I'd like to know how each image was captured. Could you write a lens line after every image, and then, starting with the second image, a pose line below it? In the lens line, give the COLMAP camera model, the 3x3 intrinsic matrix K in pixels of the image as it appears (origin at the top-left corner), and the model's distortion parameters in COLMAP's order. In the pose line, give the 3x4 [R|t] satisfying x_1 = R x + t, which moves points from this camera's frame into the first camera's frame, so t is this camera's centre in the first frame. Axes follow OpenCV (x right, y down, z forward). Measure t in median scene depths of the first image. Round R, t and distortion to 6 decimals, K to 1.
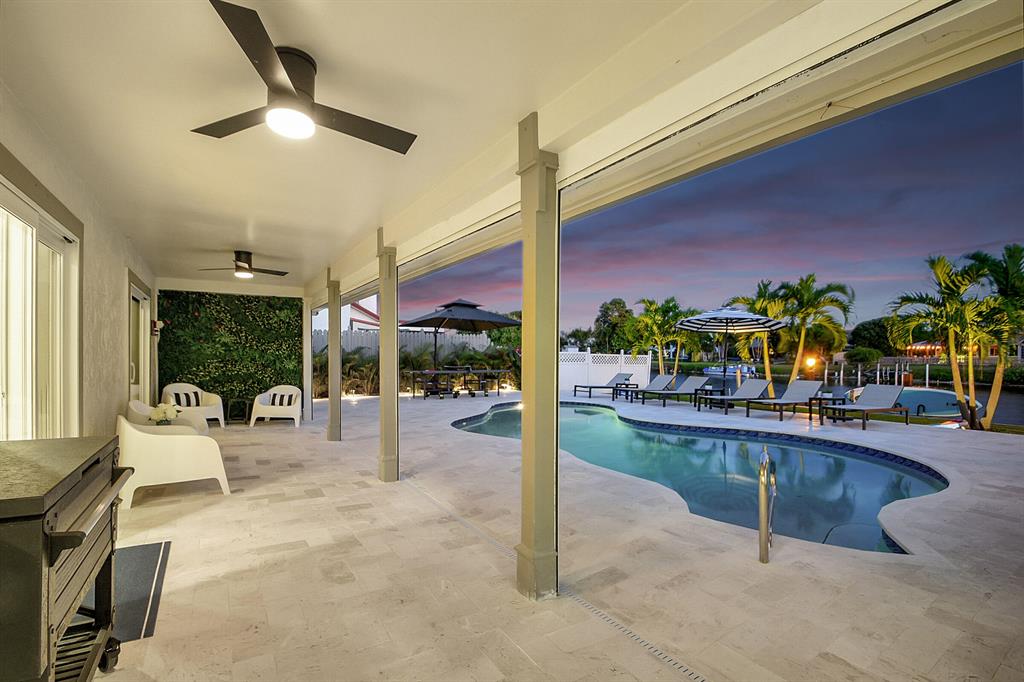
lens RADIAL K [[442.9, 0, 510.7], [0, 442.9, 362.8], [0, 0, 1]] dist [0.001547, -0.015459]
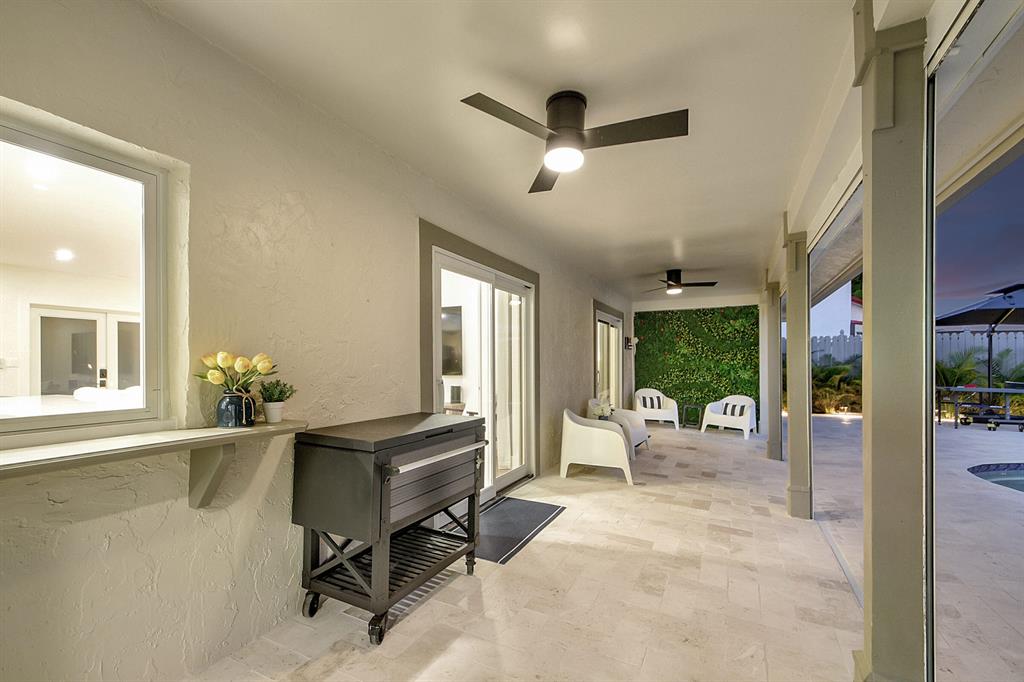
lens RADIAL K [[442.9, 0, 510.7], [0, 442.9, 362.8], [0, 0, 1]] dist [0.001547, -0.015459]
pose [[0.496029, -0.009378, -0.868256, 0.148329], [-0.012831, 0.999753, -0.018129, 0.004038], [0.868211, 0.020133, 0.495786, 0.108469]]
